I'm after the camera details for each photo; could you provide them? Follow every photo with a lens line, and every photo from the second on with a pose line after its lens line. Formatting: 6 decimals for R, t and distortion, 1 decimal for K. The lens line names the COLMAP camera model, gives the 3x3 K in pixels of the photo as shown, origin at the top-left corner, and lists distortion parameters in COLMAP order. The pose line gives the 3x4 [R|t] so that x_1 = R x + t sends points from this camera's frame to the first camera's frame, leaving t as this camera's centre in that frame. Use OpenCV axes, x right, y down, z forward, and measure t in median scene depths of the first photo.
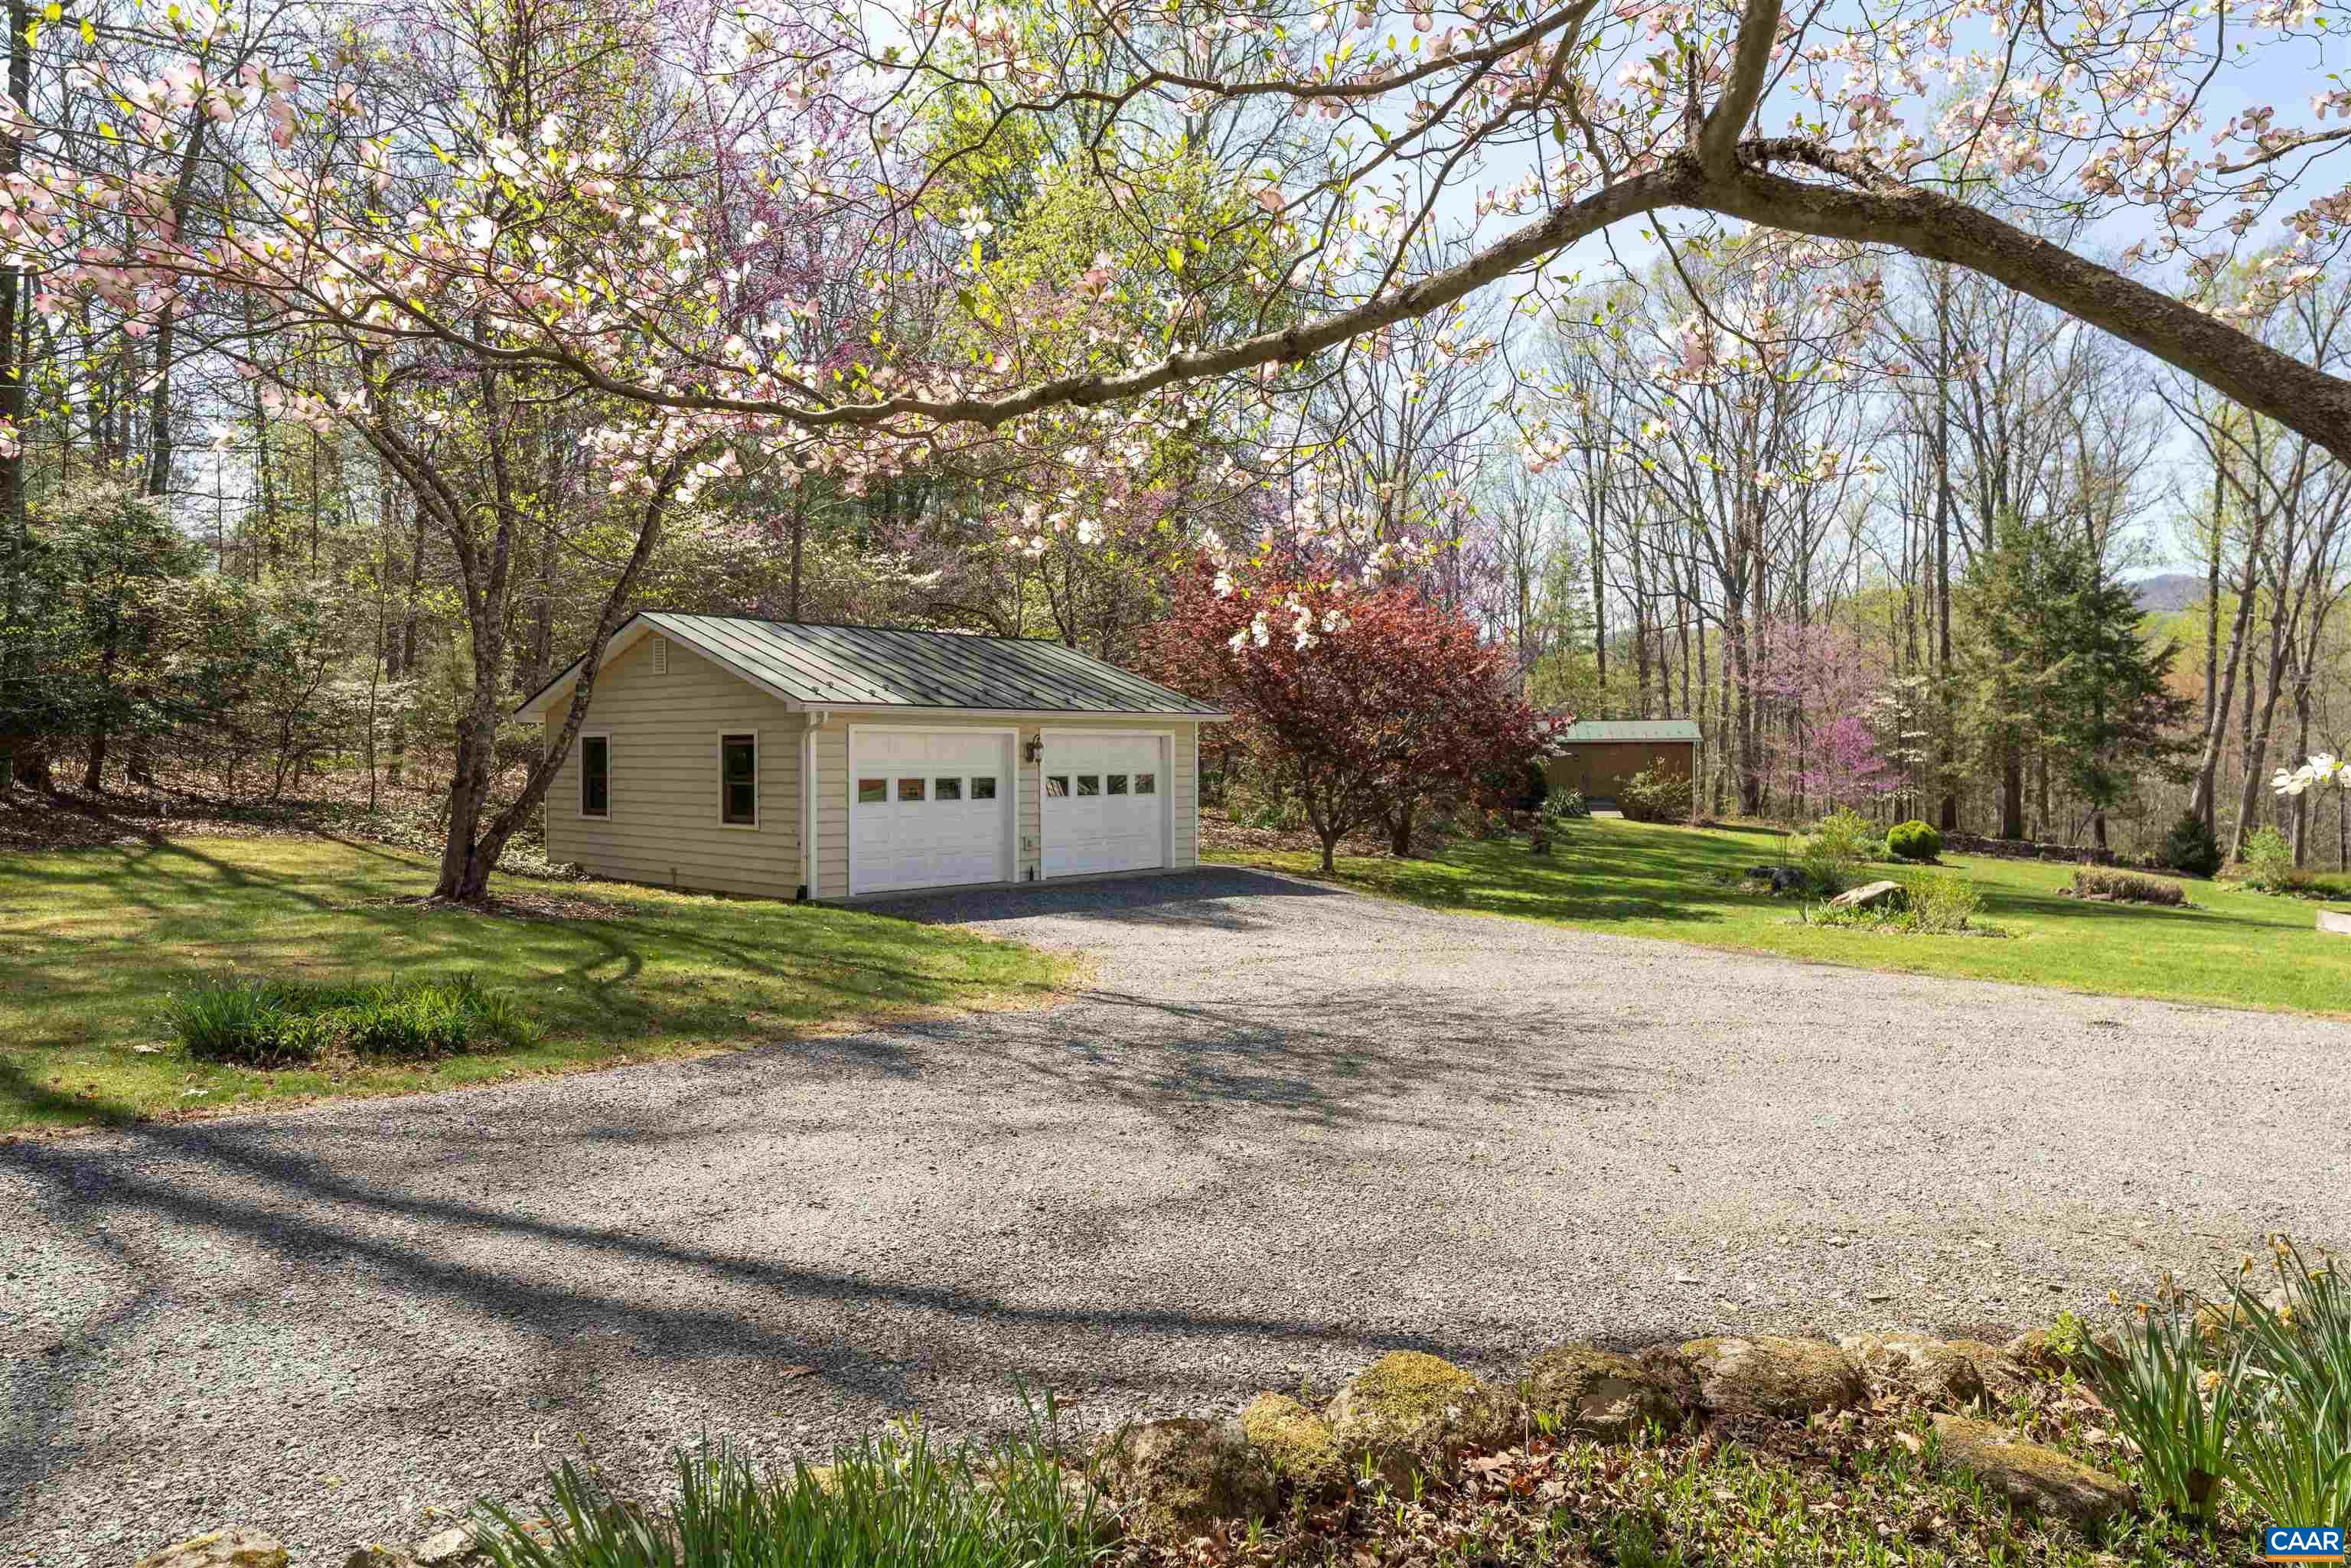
lens RADIAL K [[1469.5, 0, 1163.5], [0, 1469.5, 782.7], [0, 0, 1]] dist [-0.001426, -0.000605]
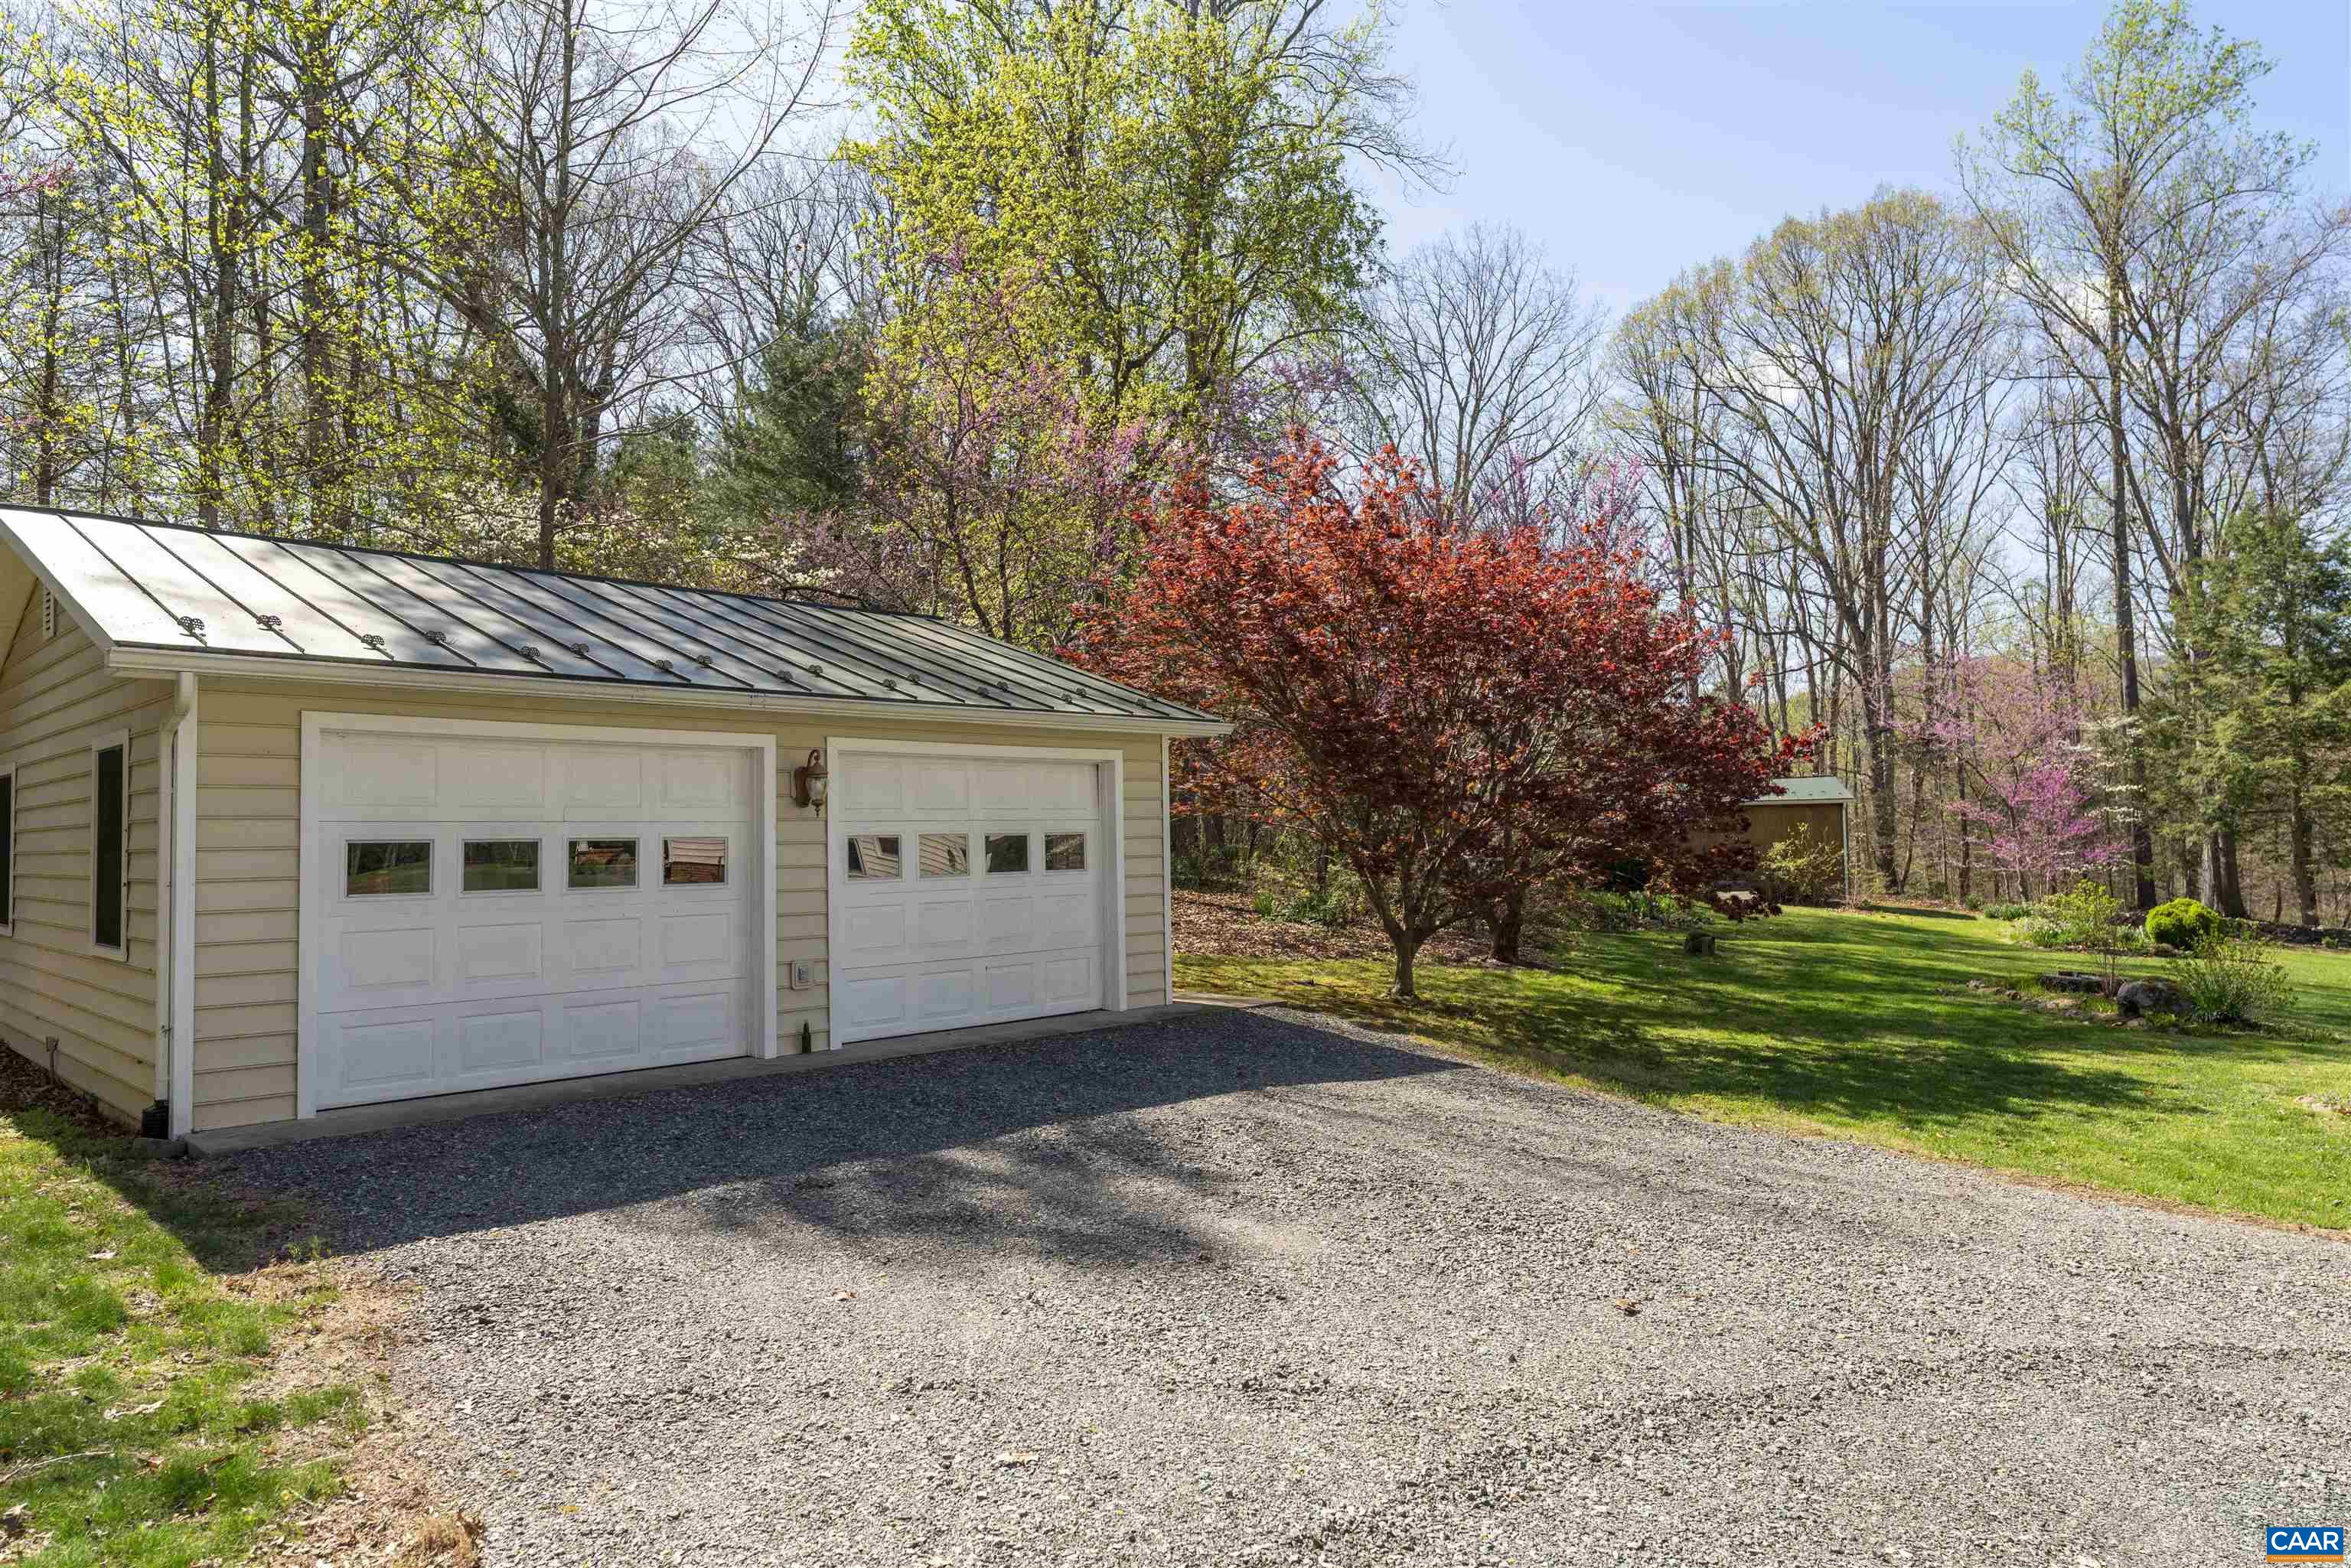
lens RADIAL K [[1451.3, 0, 1167.2], [0, 1451.3, 787.9], [0, 0, 1]] dist [0.002818, -0.000405]
pose [[0.999399, -0.015947, -0.030792, 0.030513], [0.014193, 0.998310, -0.056350, 0.005830], [0.031639, 0.055879, 0.997936, 0.358559]]
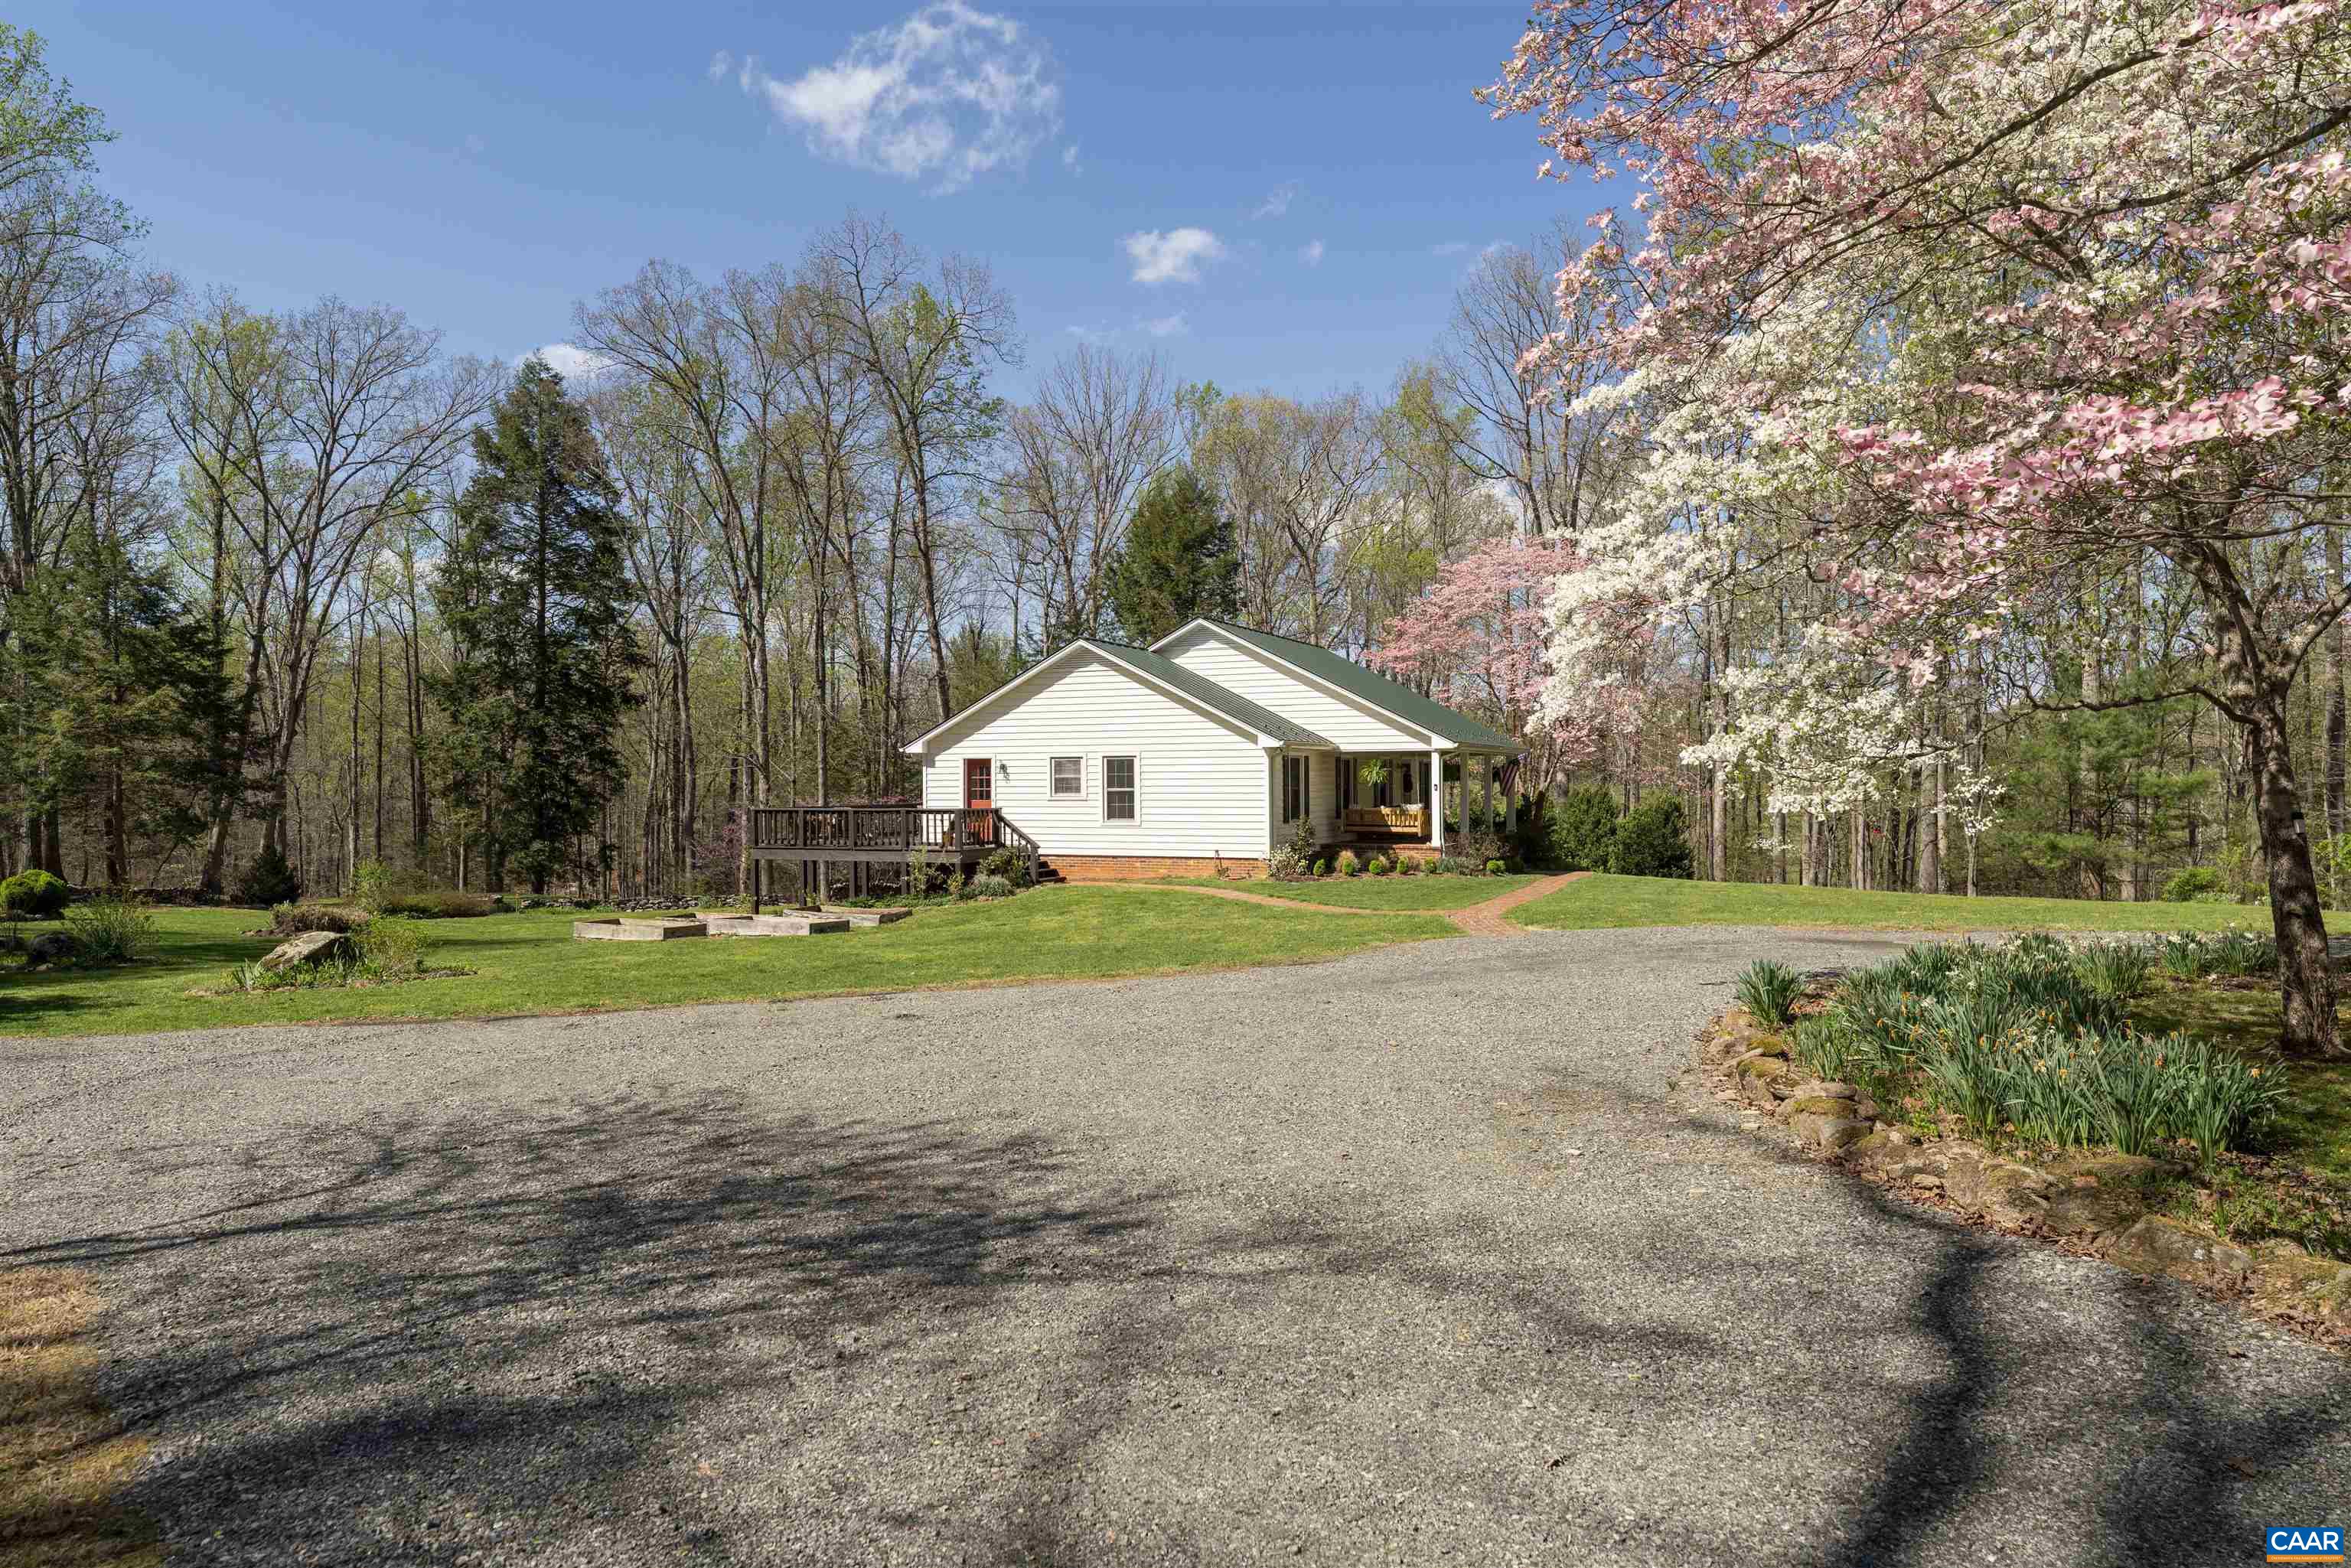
lens RADIAL K [[1451.3, 0, 1167.2], [0, 1451.3, 787.9], [0, 0, 1]] dist [0.002818, -0.000405]
pose [[0.290136, -0.003266, 0.956980, -0.161413], [0.023418, 0.999719, -0.003688, -0.005100], [-0.956699, 0.023481, 0.290130, 0.167744]]
